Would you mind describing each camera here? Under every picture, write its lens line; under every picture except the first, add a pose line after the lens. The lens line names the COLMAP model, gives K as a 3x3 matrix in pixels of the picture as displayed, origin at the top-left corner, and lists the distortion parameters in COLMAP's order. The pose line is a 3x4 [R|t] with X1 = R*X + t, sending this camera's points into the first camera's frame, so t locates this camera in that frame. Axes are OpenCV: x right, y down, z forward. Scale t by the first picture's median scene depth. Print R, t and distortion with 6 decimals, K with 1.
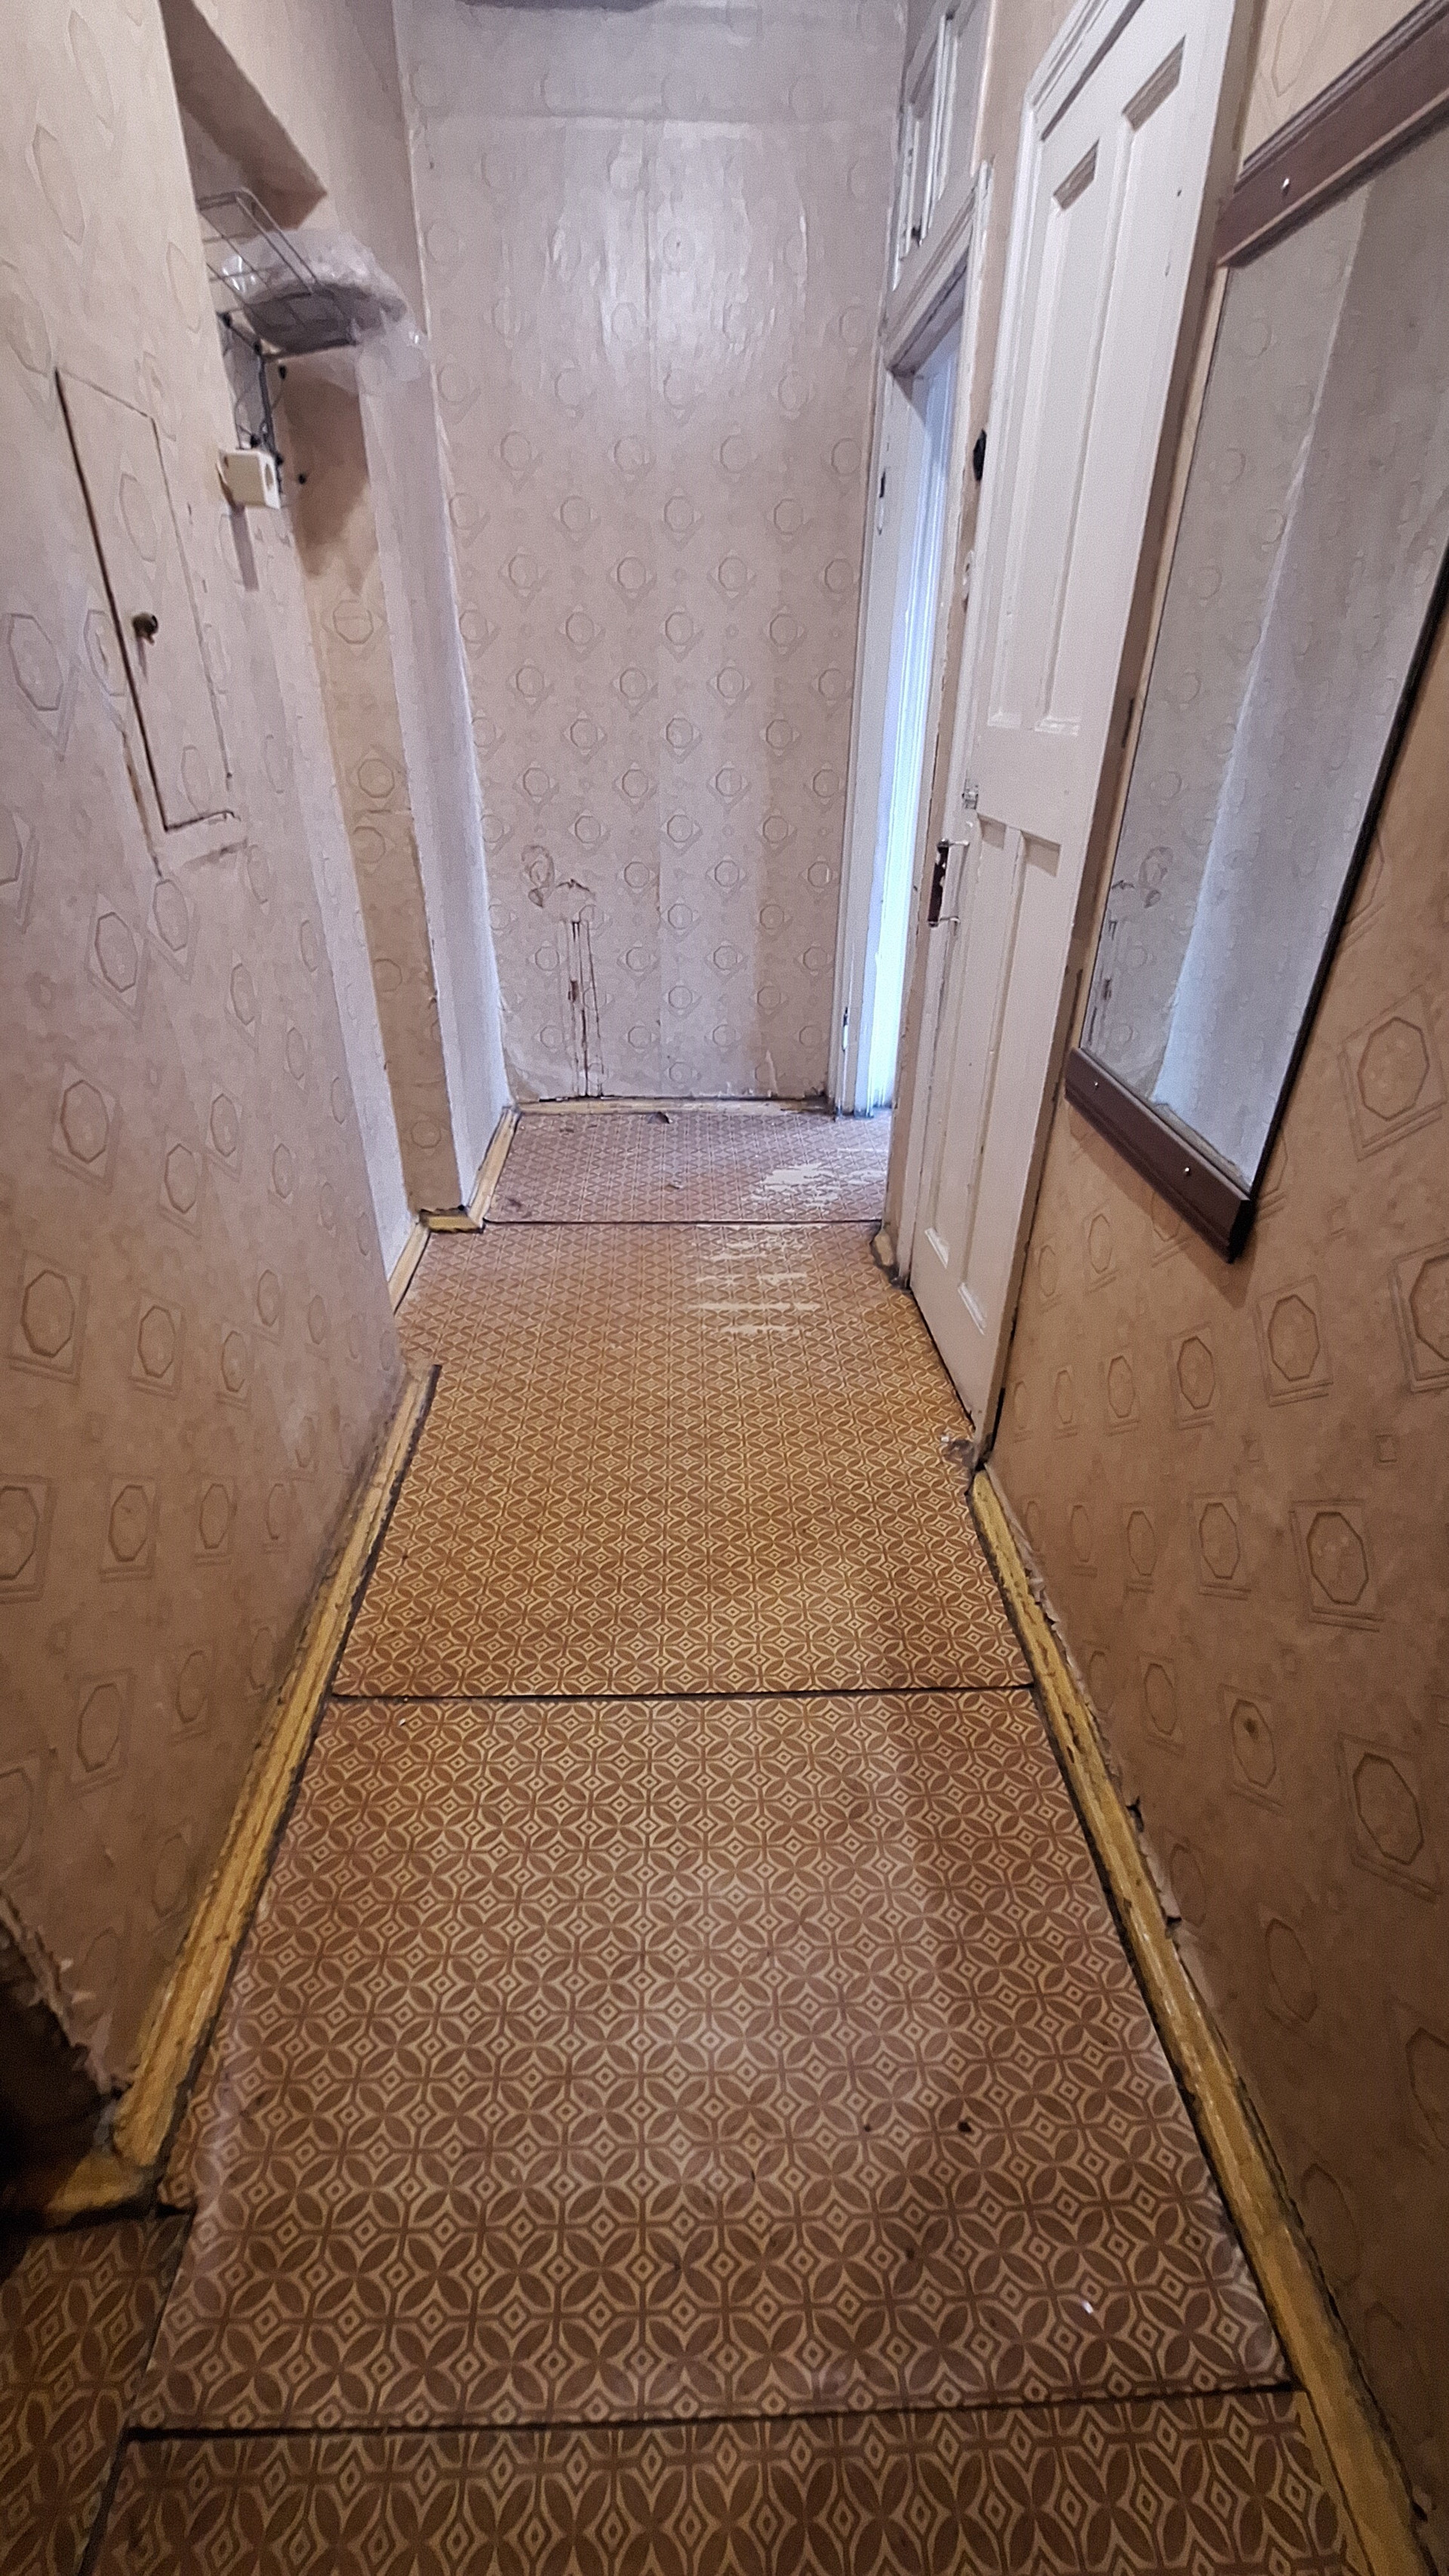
lens RADIAL K [[1031.2, 0, 714.9], [0, 1031.2, 1291.0], [0, 0, 1]] dist [-0.008366, 0.000476]
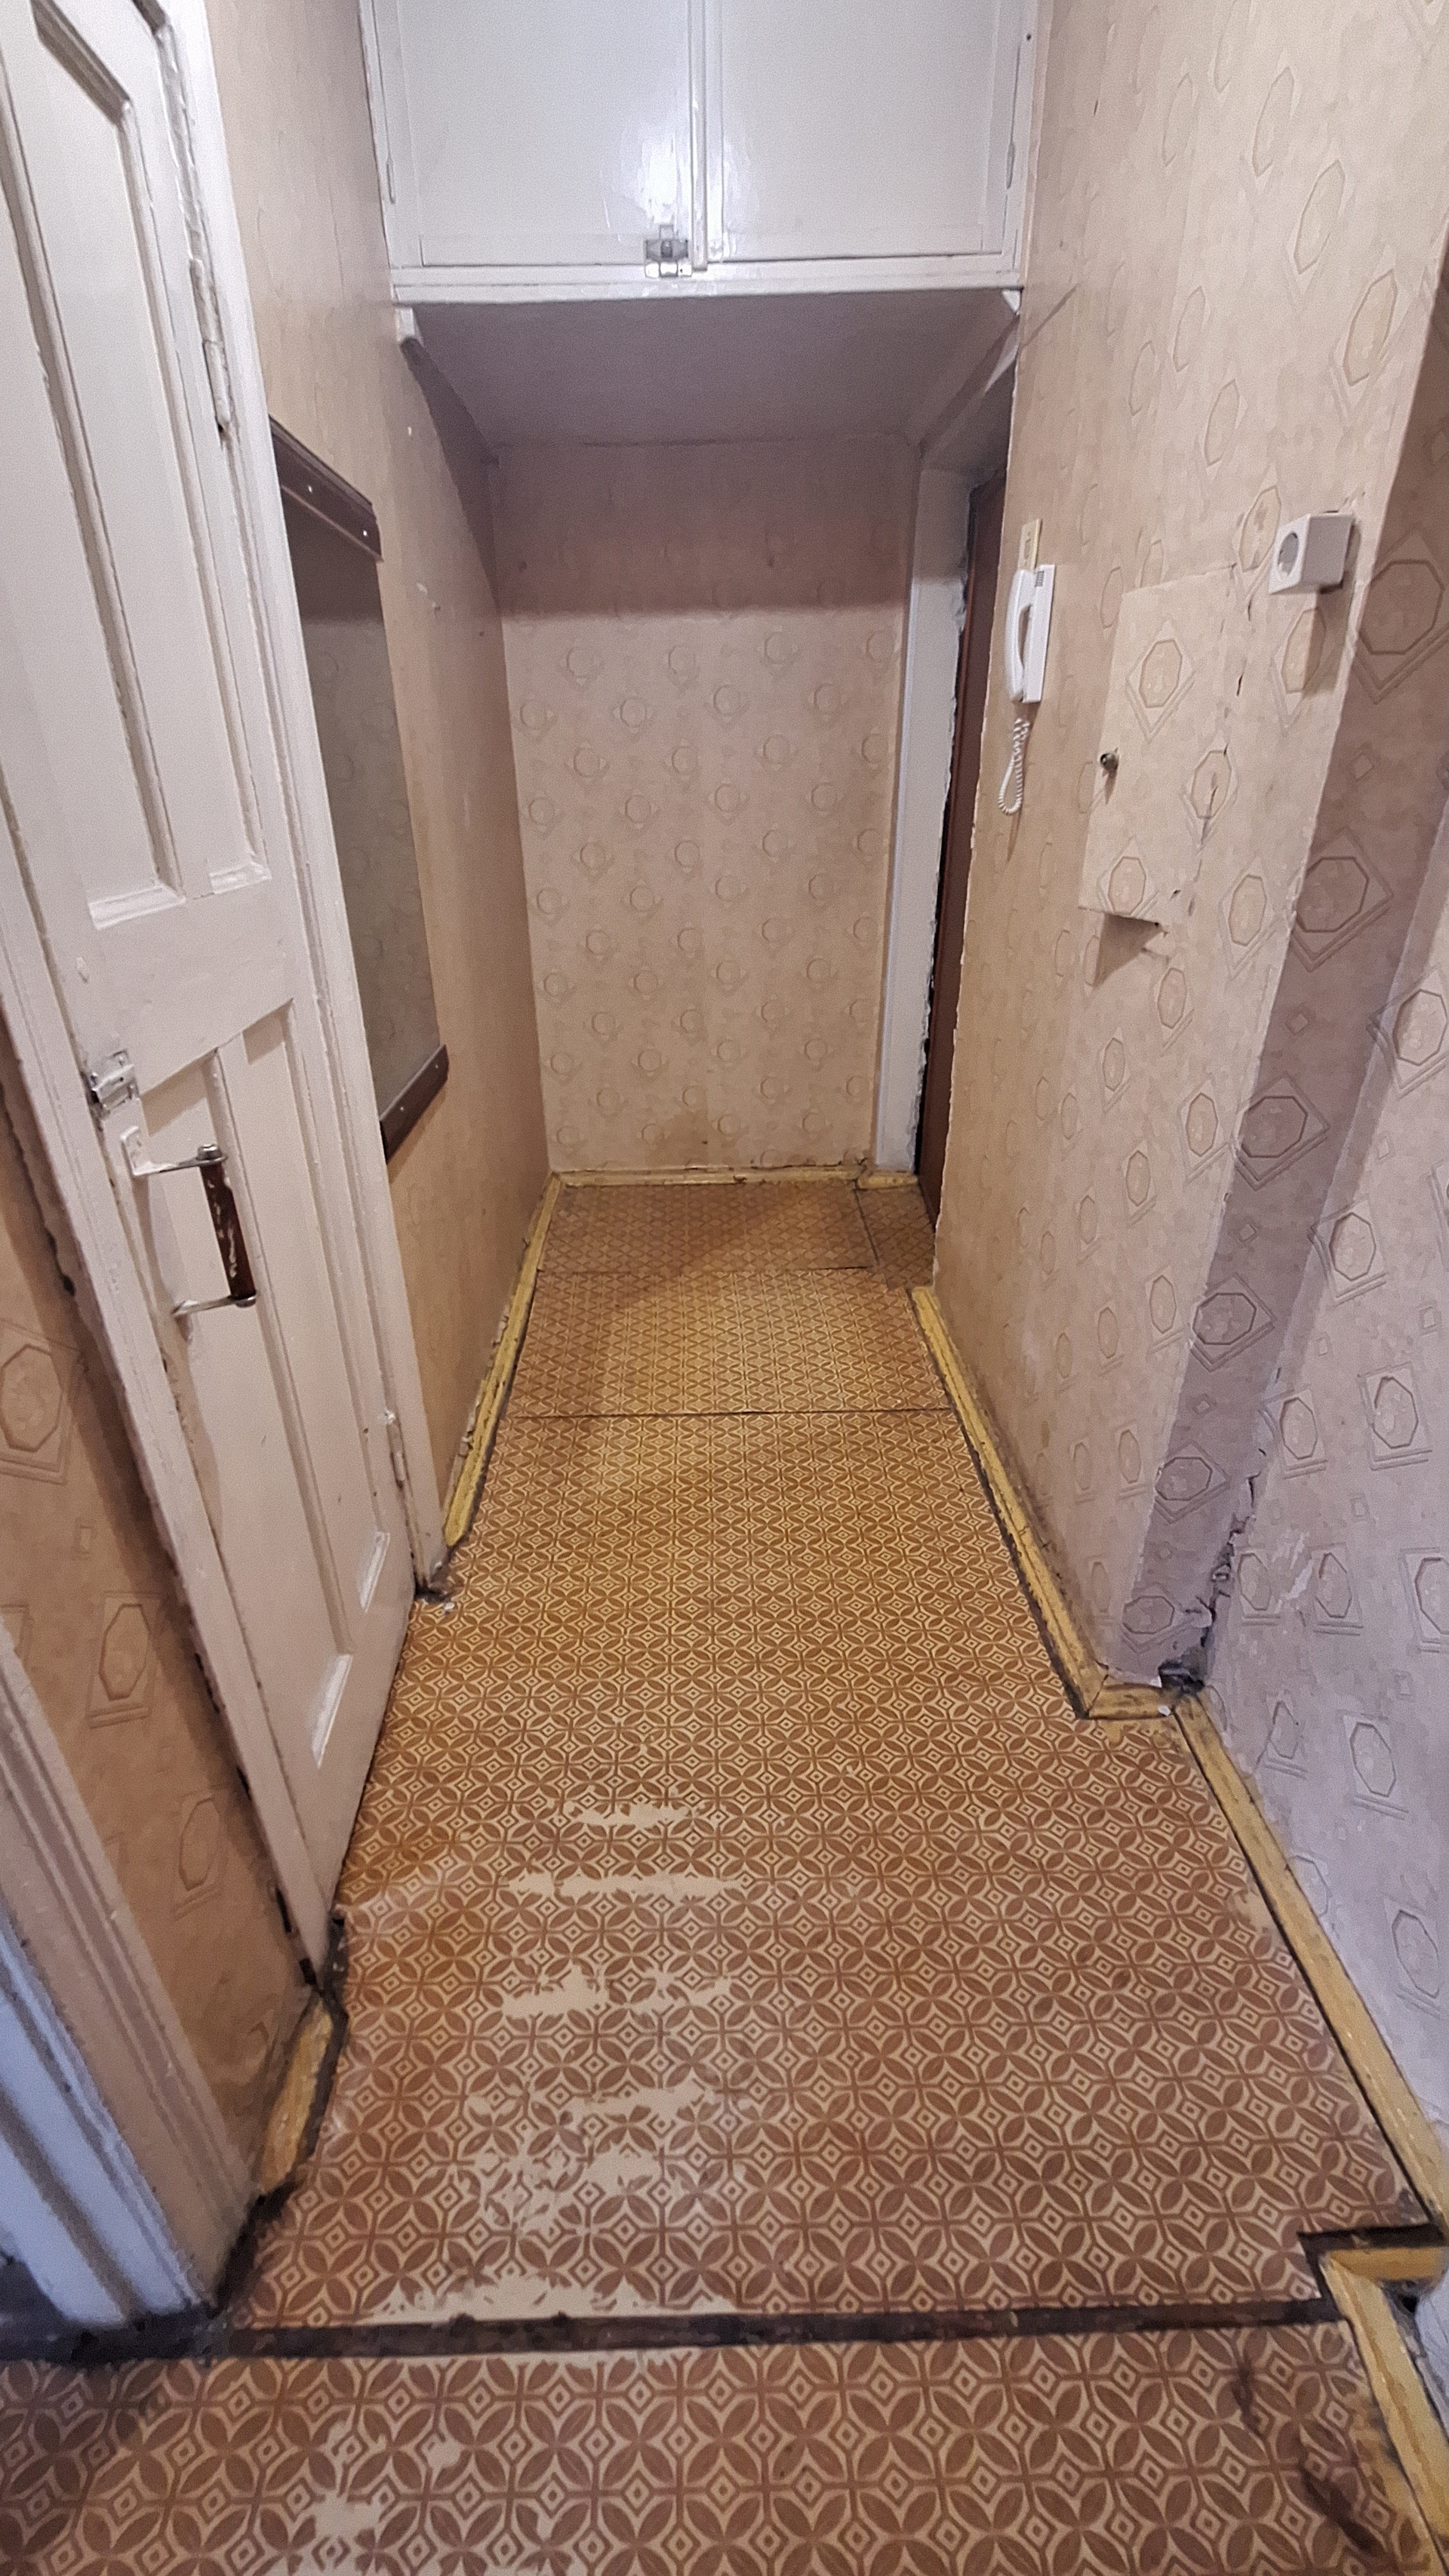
lens RADIAL K [[1031.2, 0, 710.2], [0, 1031.2, 1286.4], [0, 0, 1]] dist [-0.008366, 0.000476]
pose [[-0.999875, 0.002896, 0.015517, -0.021832], [0.014680, 0.532020, 0.846604, -0.777402], [-0.005804, 0.846727, -0.531996, 1.250564]]
